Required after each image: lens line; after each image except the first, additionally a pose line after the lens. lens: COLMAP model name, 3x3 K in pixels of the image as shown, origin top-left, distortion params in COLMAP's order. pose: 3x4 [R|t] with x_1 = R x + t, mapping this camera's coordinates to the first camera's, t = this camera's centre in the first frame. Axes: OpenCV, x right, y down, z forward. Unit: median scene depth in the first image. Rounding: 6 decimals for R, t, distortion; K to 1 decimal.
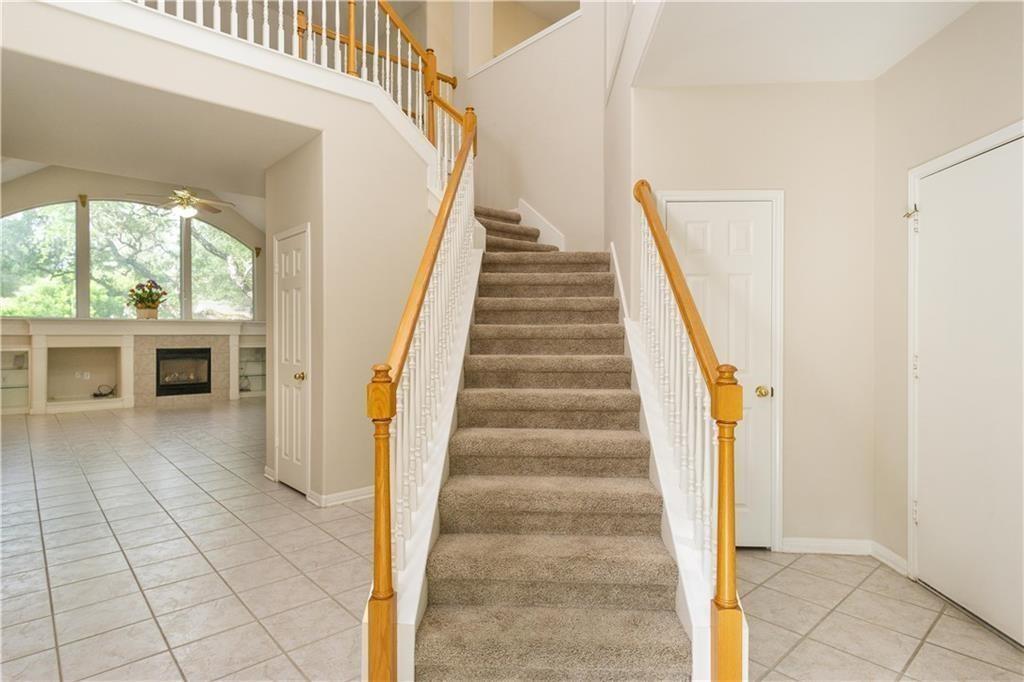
lens RADIAL K [[541.9, 0, 508.9], [0, 541.9, 337.9], [0, 0, 1]] dist [0.002101, 0.000489]
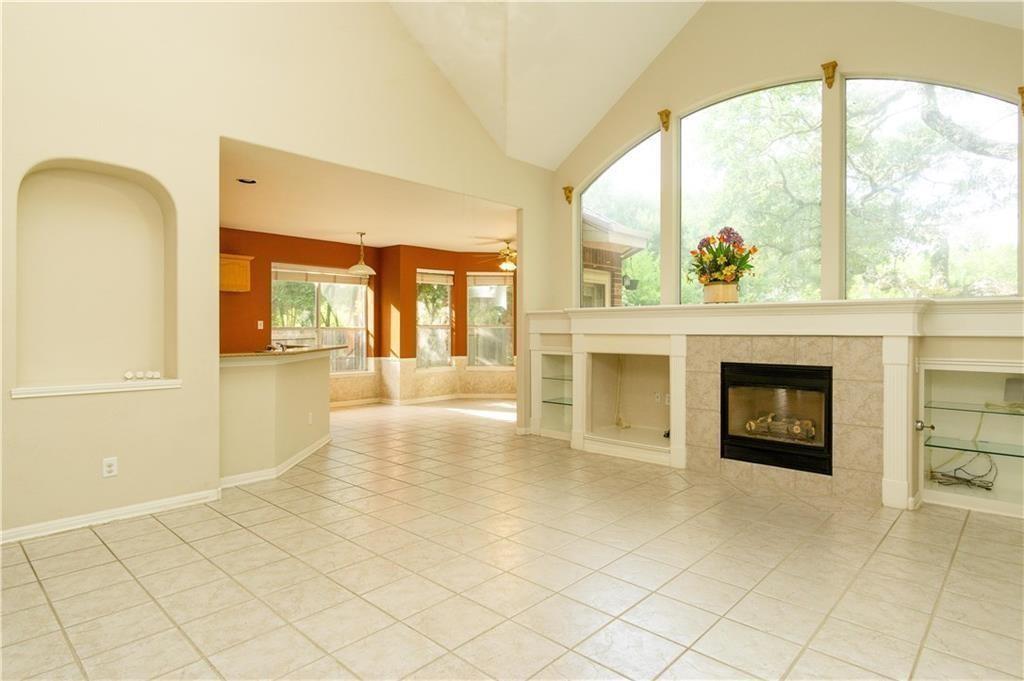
lens RADIAL K [[555.0, 0, 508.4], [0, 555.0, 335.3], [0, 0, 1]] dist [0.003270, 0.000191]
pose [[0.087690, 0.010083, -0.996097, -0.159578], [-0.009405, 0.999913, 0.009294, -0.007301], [0.996103, 0.008553, 0.087777, 0.757564]]
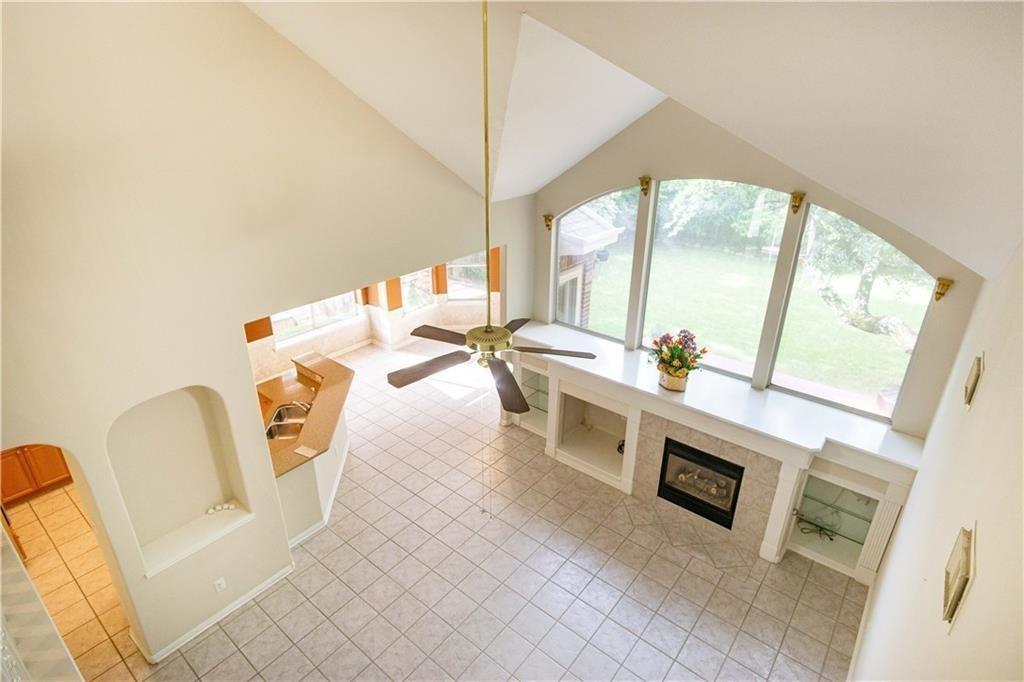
lens RADIAL K [[541.9, 0, 508.9], [0, 541.9, 337.9], [0, 0, 1]] dist [0.002101, 0.000489]
pose [[0.157298, 0.406514, -0.900002, -0.151546], [-0.013386, 0.912141, 0.409657, -0.343980], [0.987460, -0.052391, 0.148920, 0.725304]]
